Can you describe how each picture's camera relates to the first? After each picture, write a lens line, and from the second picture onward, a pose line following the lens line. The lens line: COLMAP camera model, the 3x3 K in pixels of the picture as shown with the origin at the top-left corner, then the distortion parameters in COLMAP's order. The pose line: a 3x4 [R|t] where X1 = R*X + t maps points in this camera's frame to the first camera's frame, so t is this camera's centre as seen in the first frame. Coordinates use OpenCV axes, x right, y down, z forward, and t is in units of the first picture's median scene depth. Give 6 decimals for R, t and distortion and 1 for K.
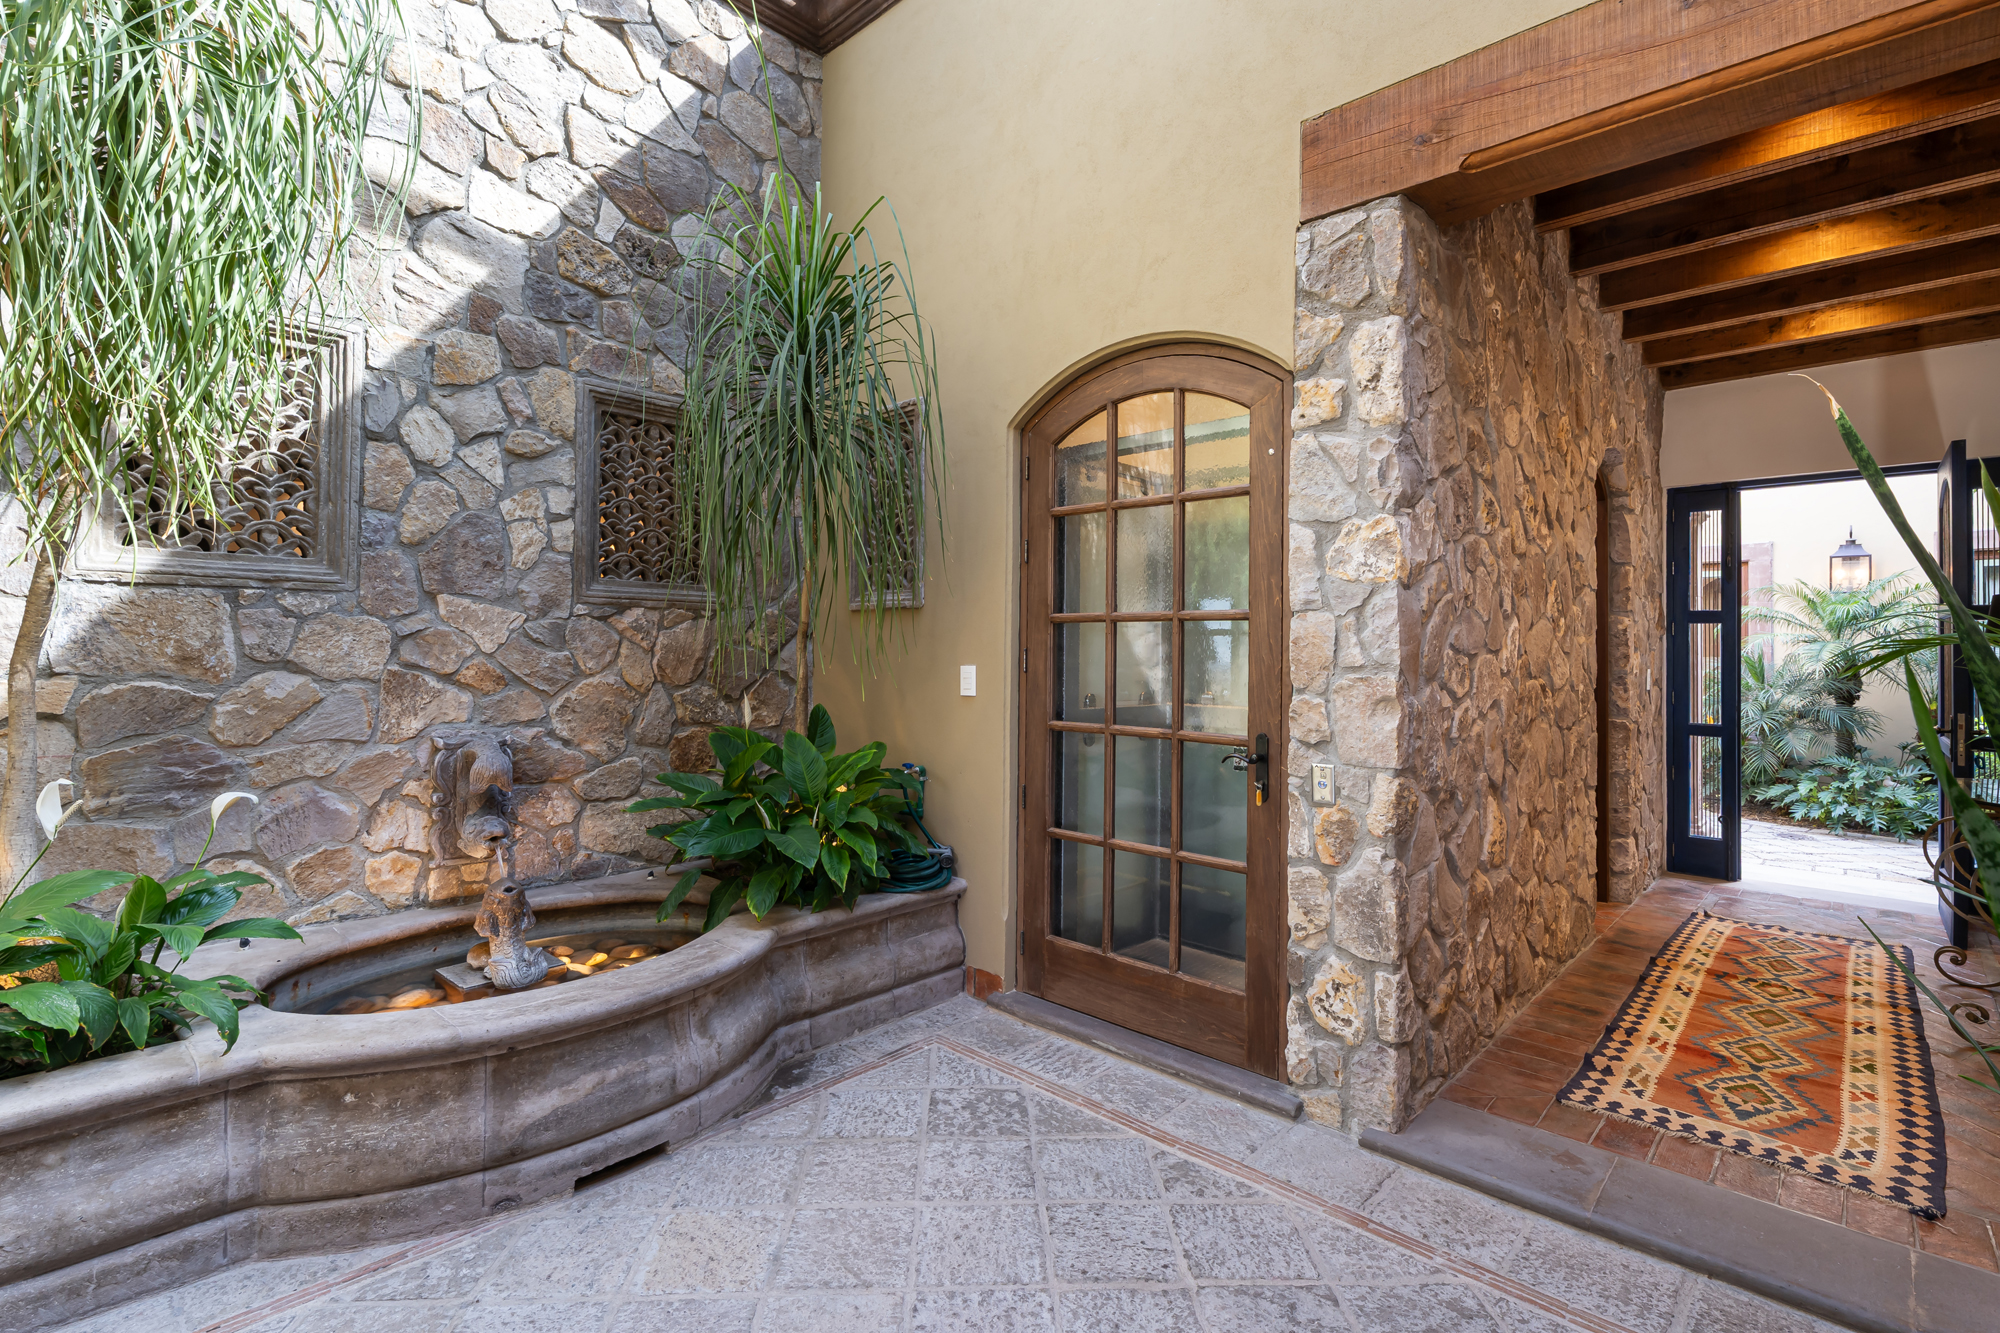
lens RADIAL K [[923.5, 0, 1006.6], [0, 923.5, 639.5], [0, 0, 1]] dist [0.006315, -0.001470]
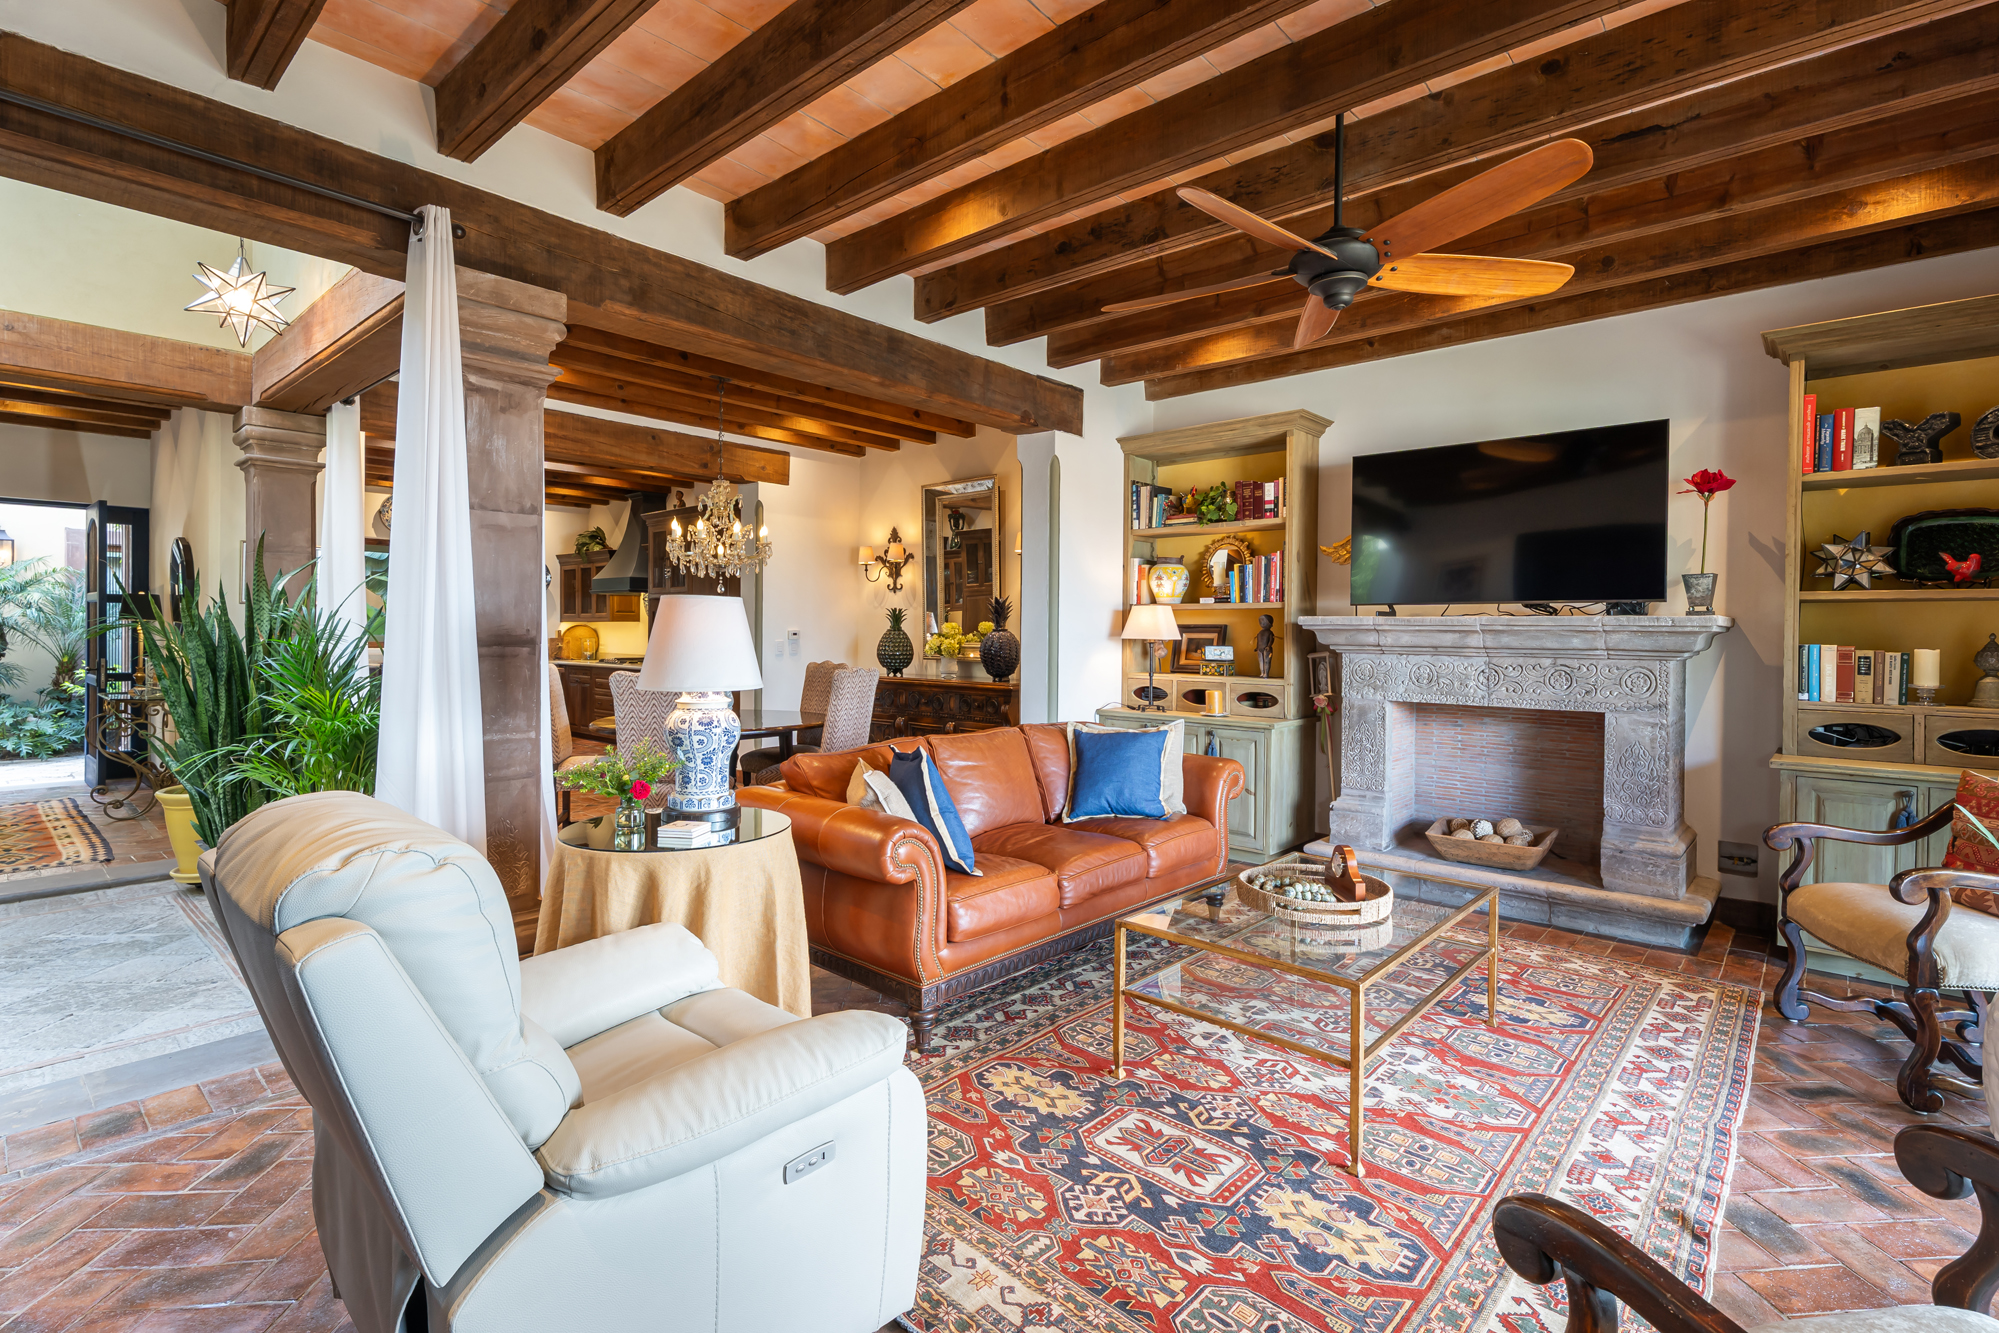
lens RADIAL K [[923.1, 0, 1026.6], [0, 923.1, 638.0], [0, 0, 1]] dist [0.006315, -0.001470]
pose [[-0.037563, -0.016998, 0.999150, -1.044031], [-0.024558, 0.999569, 0.016082, -0.037874], [-0.998992, -0.023933, -0.037964, -0.892970]]
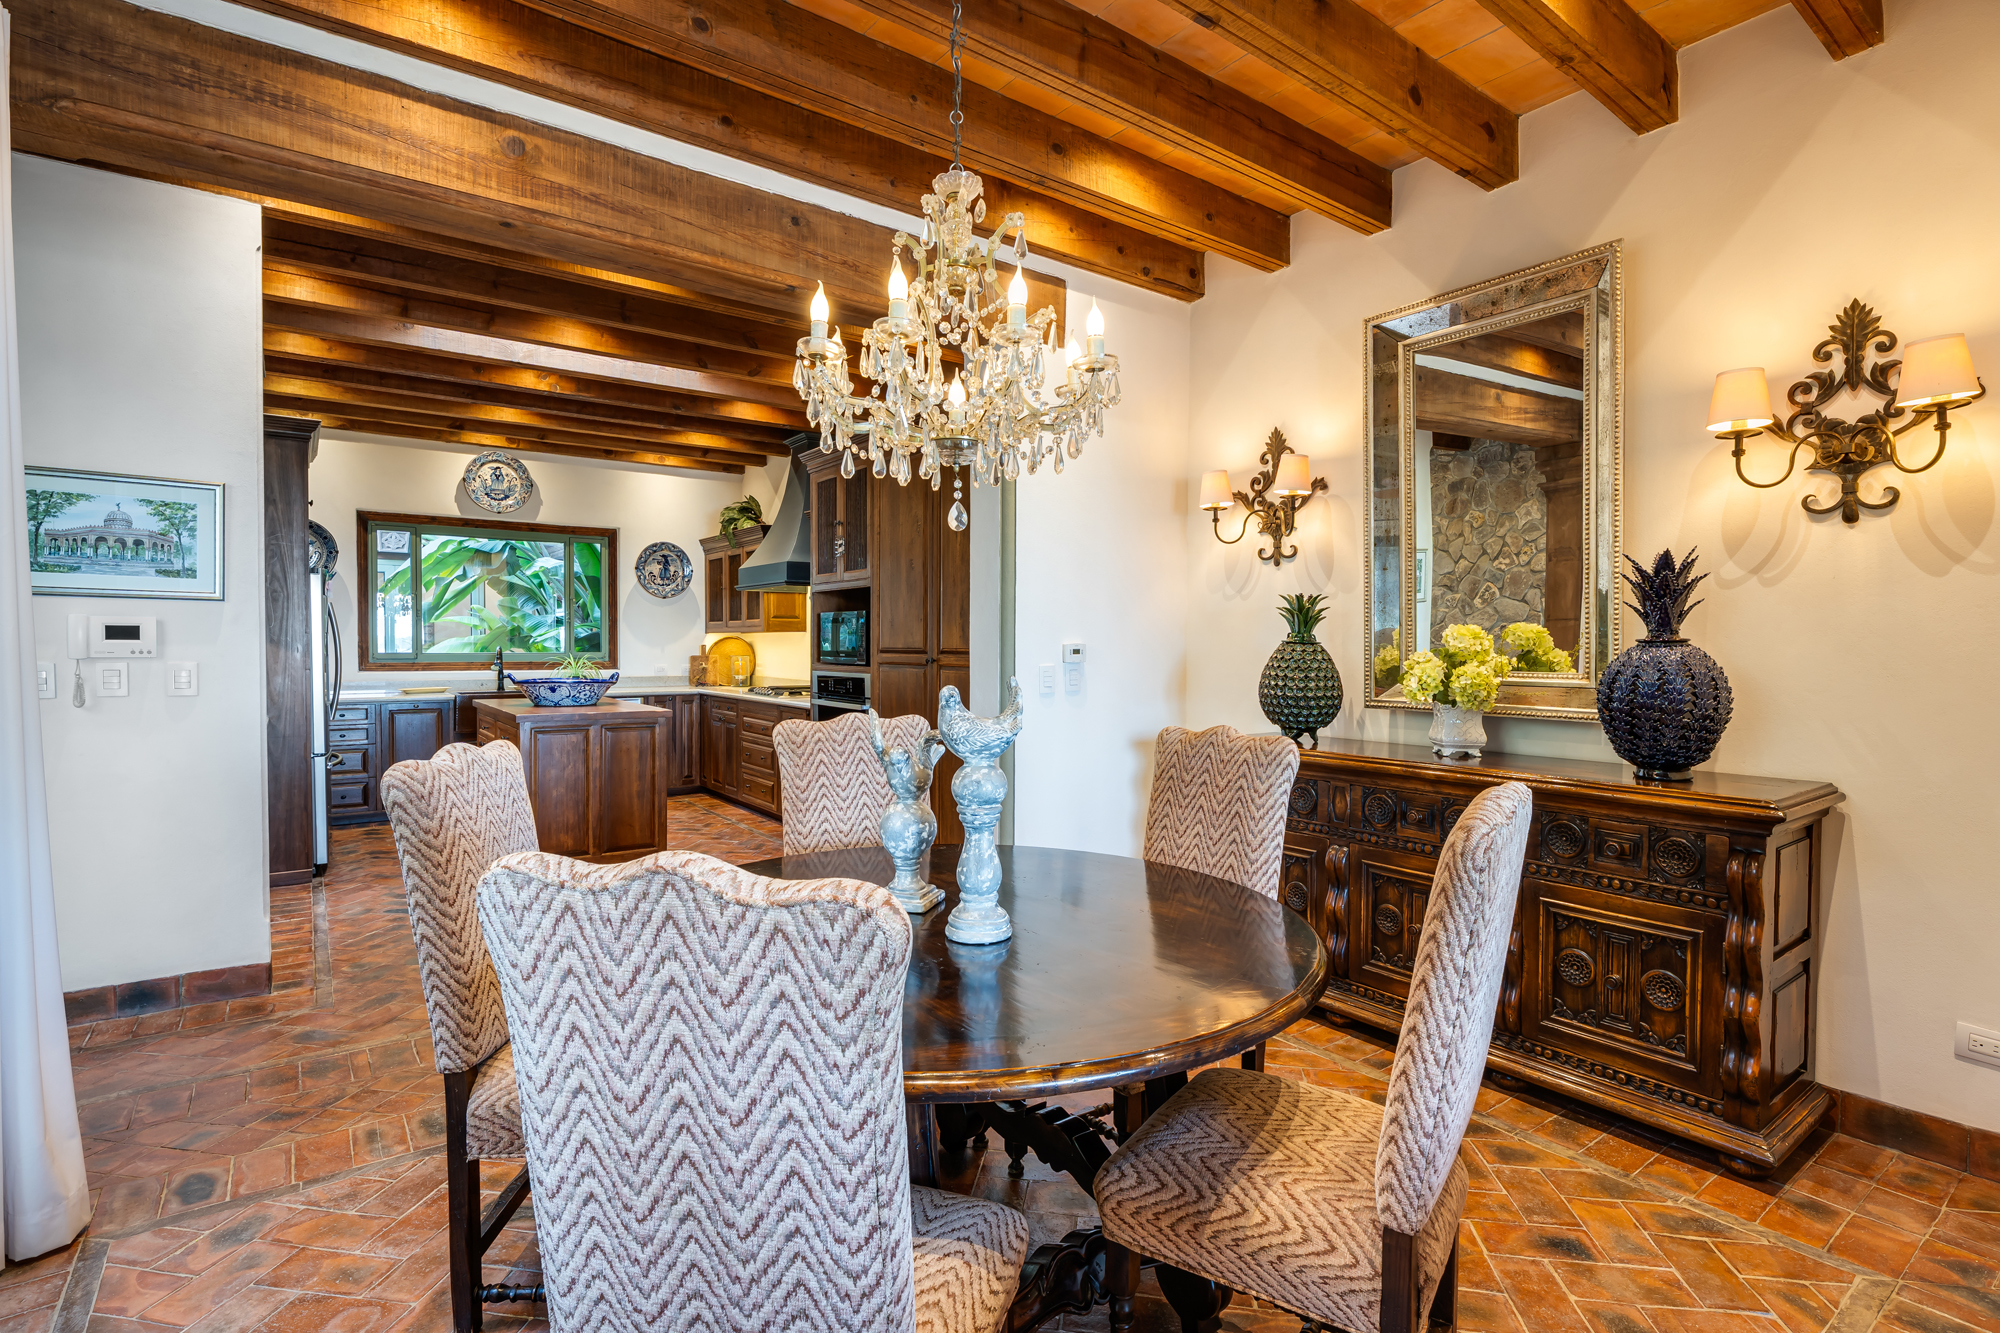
lens RADIAL K [[945.8, 0, 991.2], [0, 945.8, 669.7], [0, 0, 1]] dist [-0.014794, 0.000955]
pose [[0.191140, -0.038642, 0.980802, 0.271203], [-0.018531, 0.998905, 0.042966, -0.020757], [-0.981388, -0.026388, 0.190215, -0.475219]]
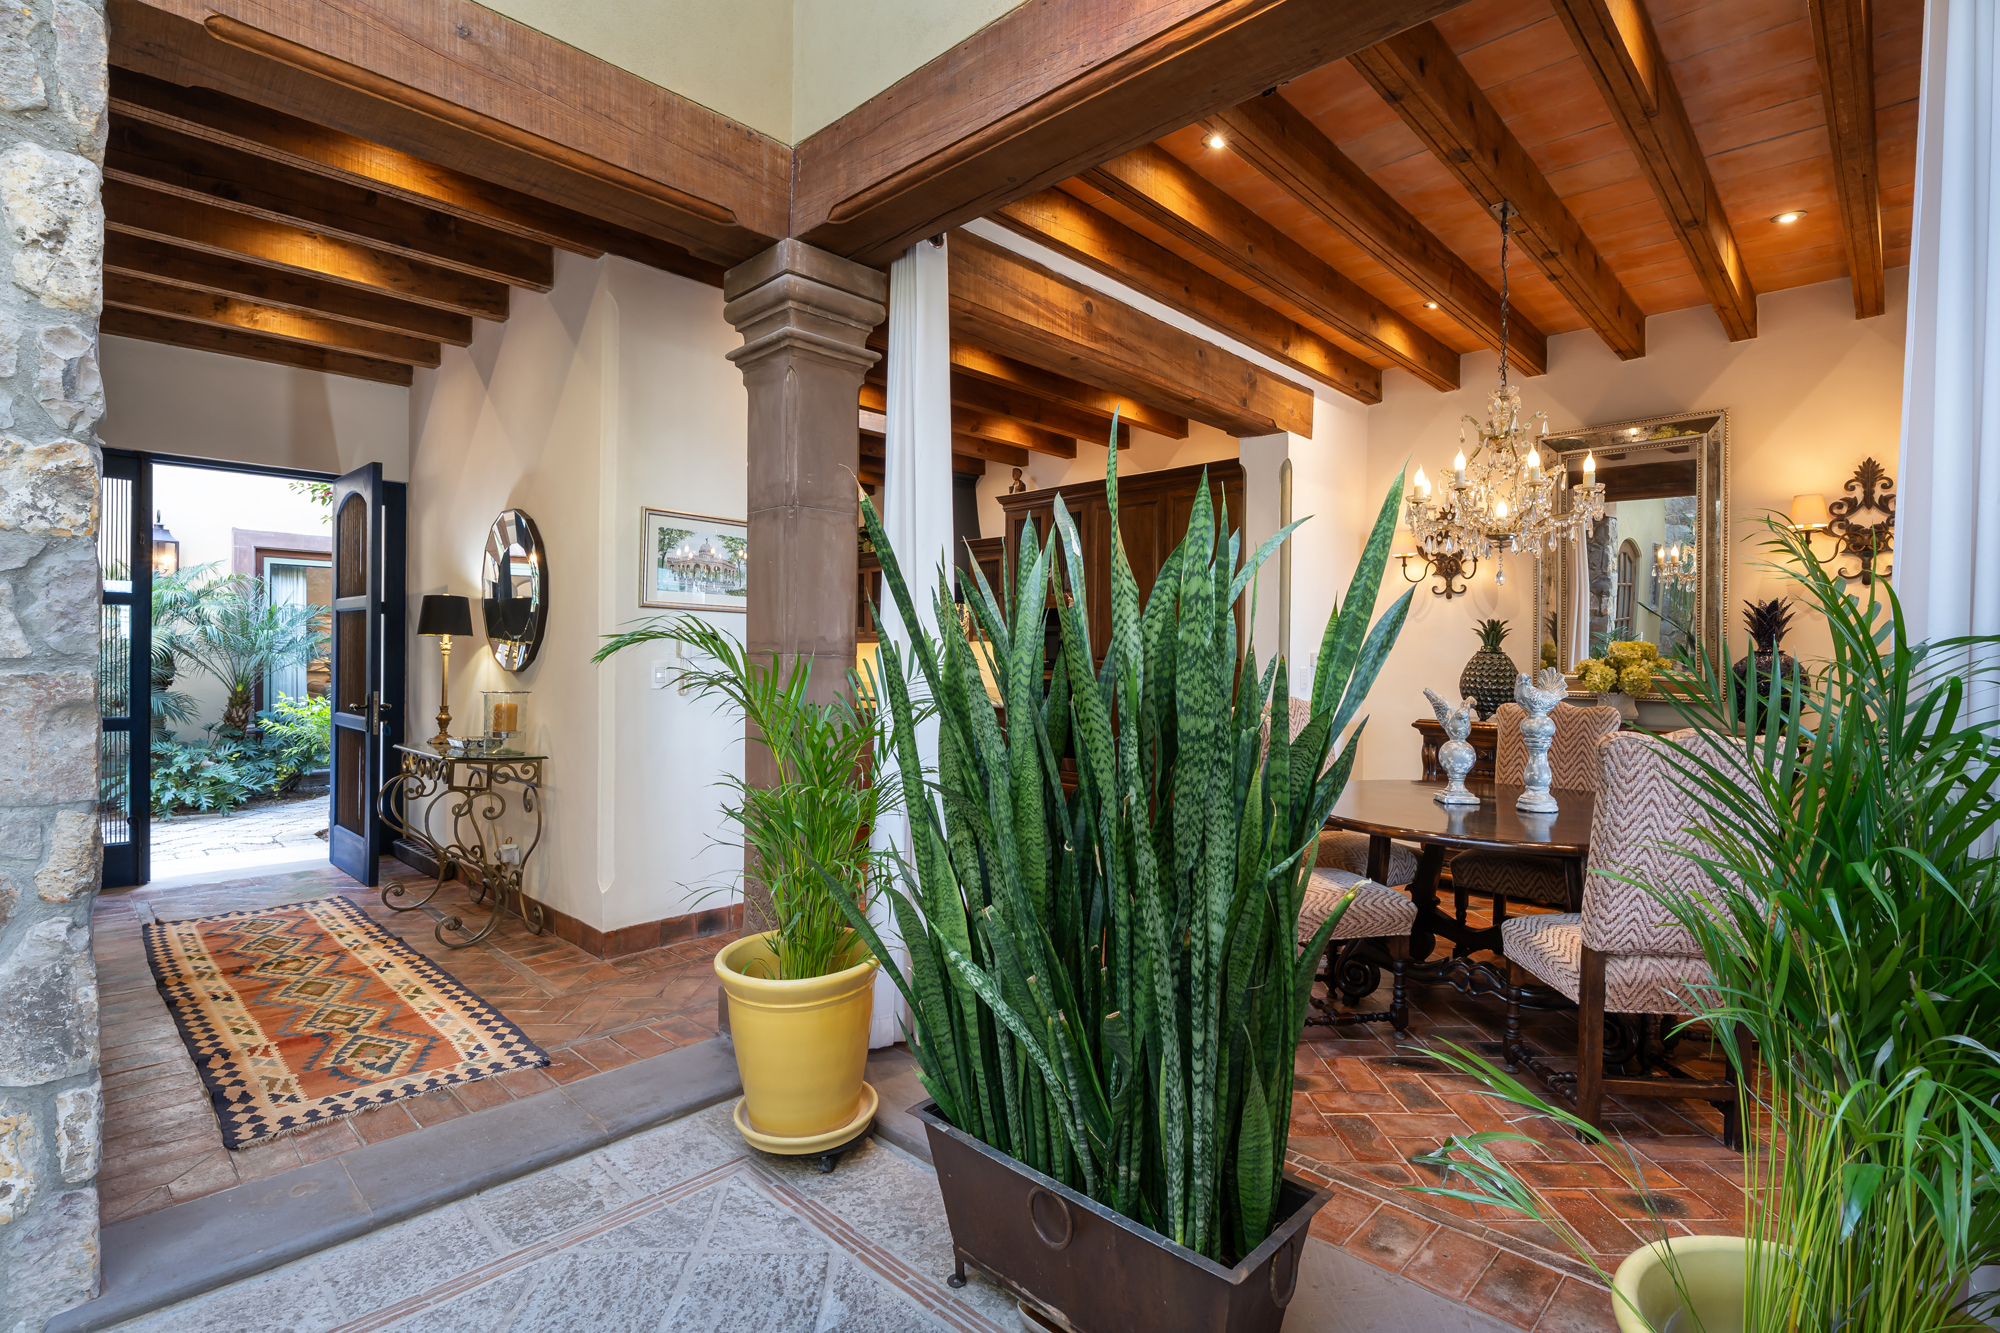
lens RADIAL K [[947.3, 0, 998.9], [0, 947.3, 668.6], [0, 0, 1]] dist [-0.006104, -0.000136]
pose [[0.019452, -0.022053, 0.999568, -0.240739], [-0.026258, 0.999401, 0.022560, 0.002214], [-0.999466, -0.026685, 0.018861, 0.234450]]
